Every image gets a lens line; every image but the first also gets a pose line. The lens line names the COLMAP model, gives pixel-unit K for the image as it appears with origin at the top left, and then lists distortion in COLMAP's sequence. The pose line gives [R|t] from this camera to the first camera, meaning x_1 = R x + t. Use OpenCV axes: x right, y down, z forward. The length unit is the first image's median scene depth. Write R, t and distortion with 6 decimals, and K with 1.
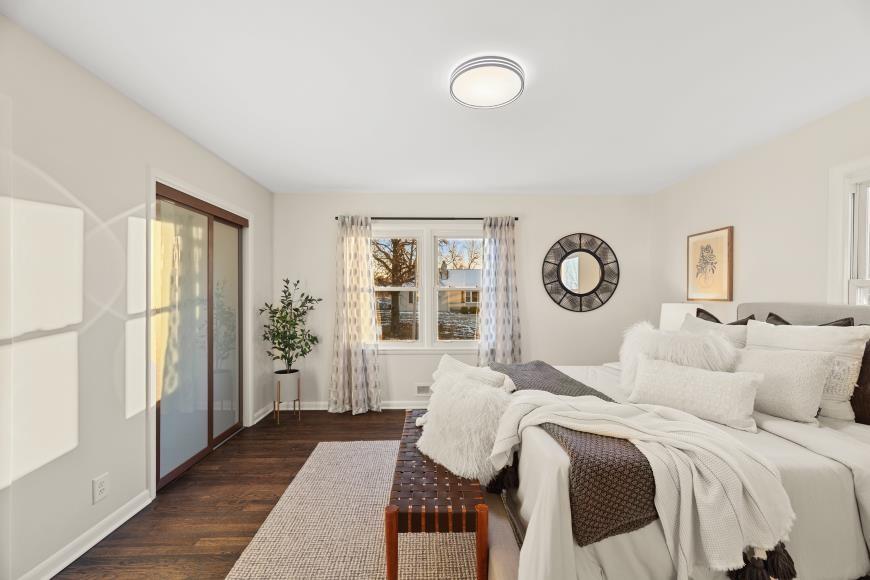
lens RADIAL K [[349.6, 0, 435.9], [0, 349.6, 294.9], [0, 0, 1]] dist [0.001300, 0.000261]
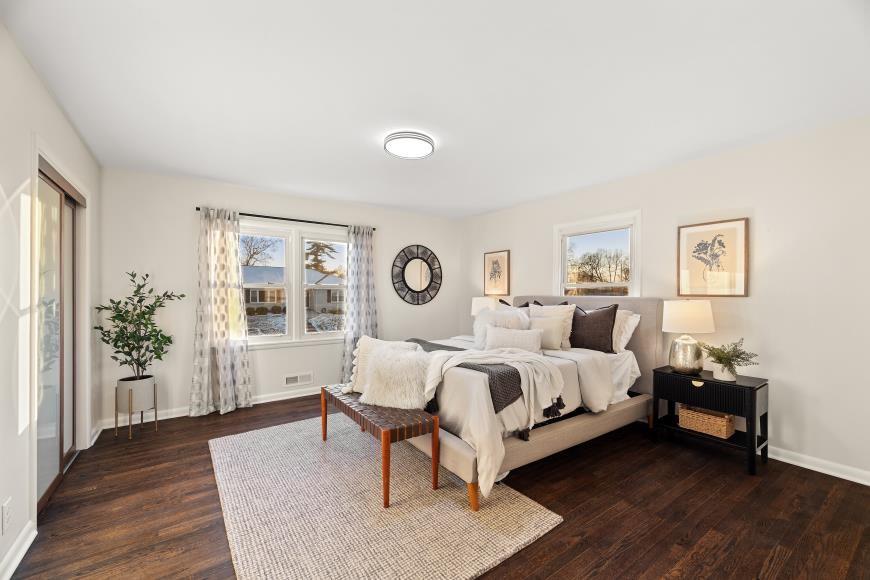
lens RADIAL K [[349.6, 0, 433.1], [0, 349.6, 291.8], [0, 0, 1]] dist [0.001300, 0.000261]
pose [[0.832755, 0.004107, 0.553627, -0.306632], [-0.000067, 0.999973, -0.007318, 0.010898], [-0.553642, 0.006056, 0.832733, -0.144132]]
